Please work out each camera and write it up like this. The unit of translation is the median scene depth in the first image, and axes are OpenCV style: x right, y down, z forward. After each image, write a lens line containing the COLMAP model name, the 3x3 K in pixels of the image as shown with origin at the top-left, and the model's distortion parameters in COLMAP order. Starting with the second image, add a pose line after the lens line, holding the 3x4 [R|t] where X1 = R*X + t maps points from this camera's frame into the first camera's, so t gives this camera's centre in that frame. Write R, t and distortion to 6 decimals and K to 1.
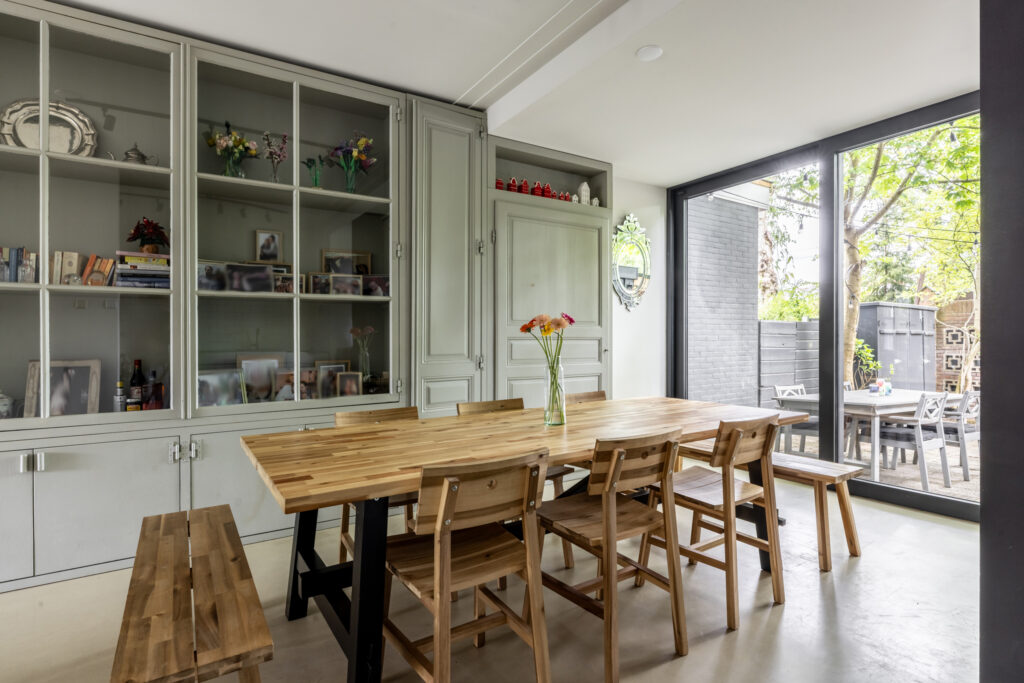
lens RADIAL K [[514.3, 0, 514.2], [0, 514.3, 348.3], [0, 0, 1]] dist [-0.005997, -0.000268]
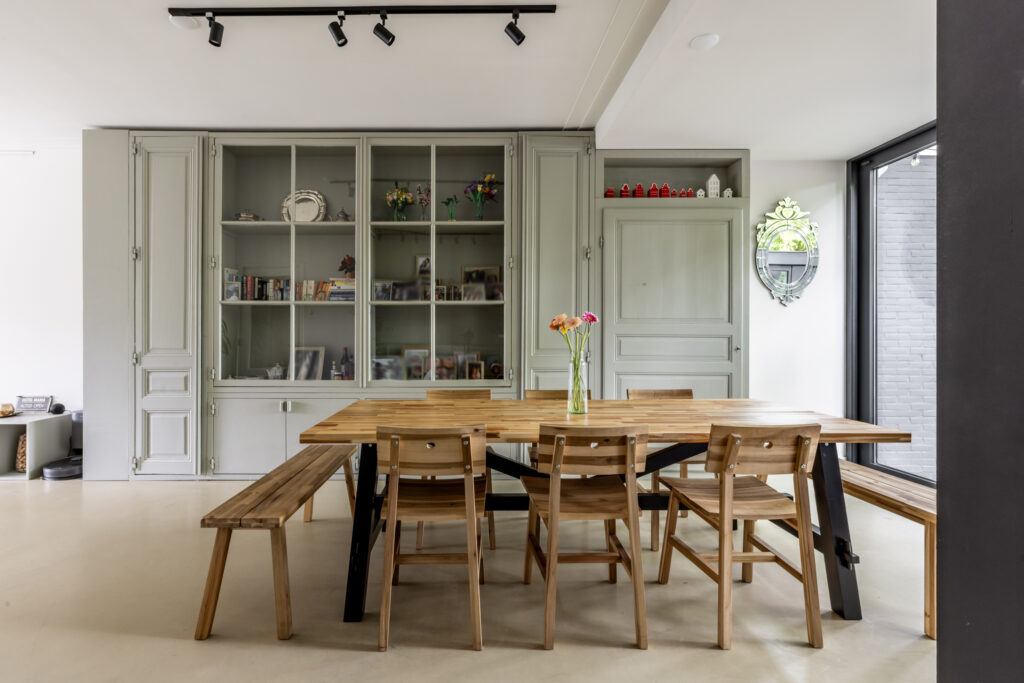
lens RADIAL K [[490.2, 0, 512.0], [0, 490.2, 341.5], [0, 0, 1]] dist [0.000672, -0.000136]
pose [[0.841431, 0.014662, -0.540166, 0.418634], [-0.016586, 0.999862, 0.001303, -0.004469], [0.540110, 0.007863, 0.841557, 0.025920]]
